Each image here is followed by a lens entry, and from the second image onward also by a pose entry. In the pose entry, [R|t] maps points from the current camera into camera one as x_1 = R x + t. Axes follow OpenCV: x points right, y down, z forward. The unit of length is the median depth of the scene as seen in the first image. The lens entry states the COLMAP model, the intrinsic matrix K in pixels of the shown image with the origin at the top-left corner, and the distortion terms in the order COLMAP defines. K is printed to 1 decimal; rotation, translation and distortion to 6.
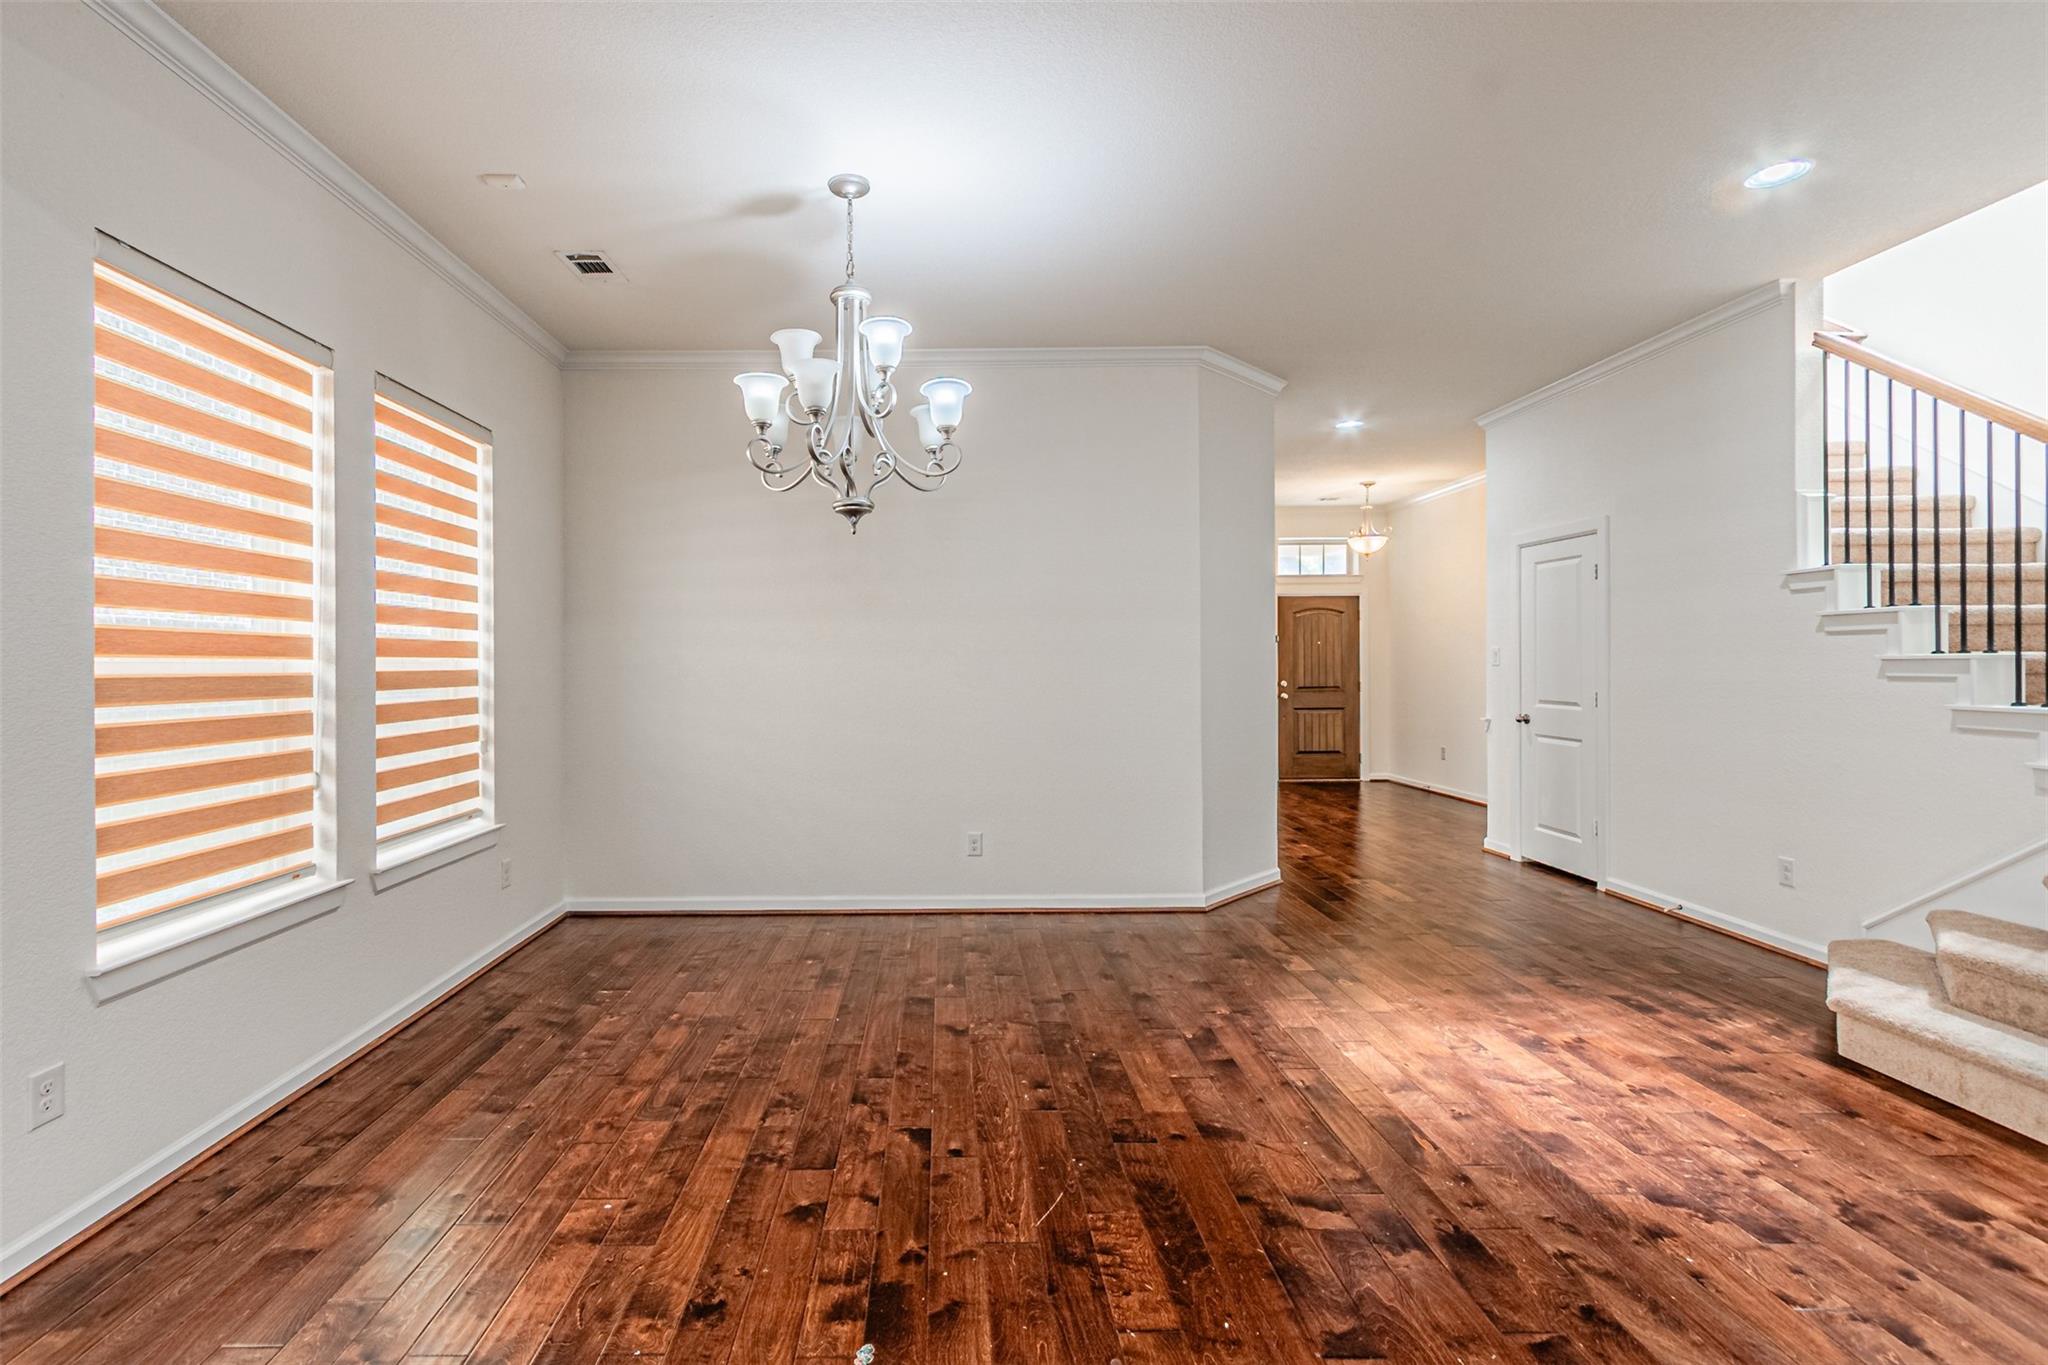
lens RADIAL K [[888.1, 0, 978.9], [0, 888.1, 664.8], [0, 0, 1]] dist [0.018250, -0.000036]
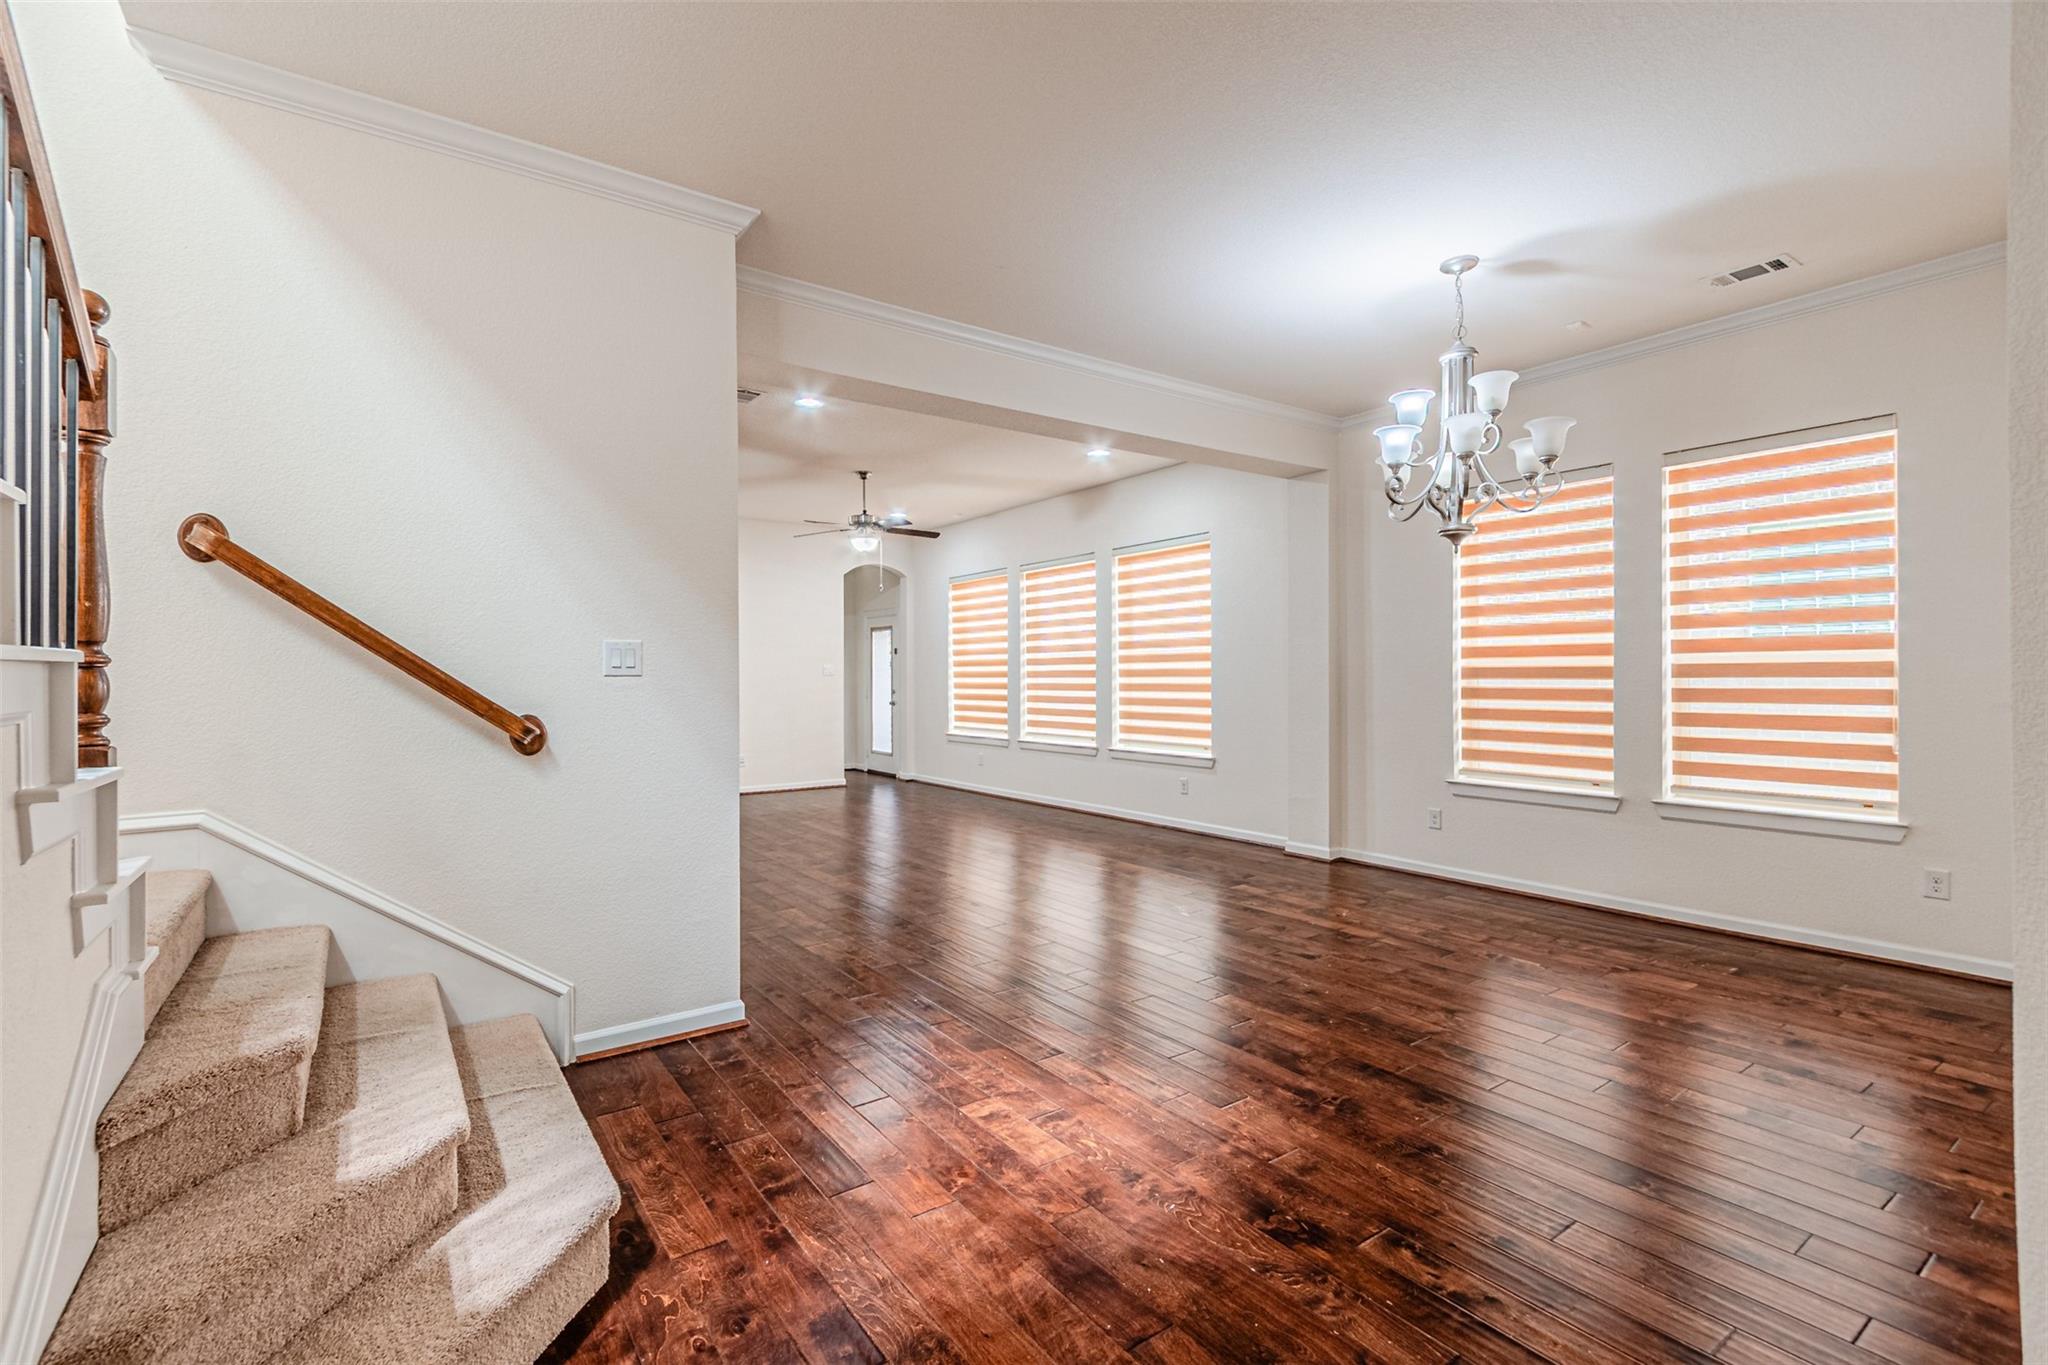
lens RADIAL K [[888.1, 0, 978.9], [0, 888.1, 664.8], [0, 0, 1]] dist [0.018250, -0.000036]
pose [[-0.837831, 0.004832, -0.545908, 1.091379], [0.010847, 0.999911, -0.007798, 0.006805], [0.545822, -0.012455, -0.837809, 1.701791]]
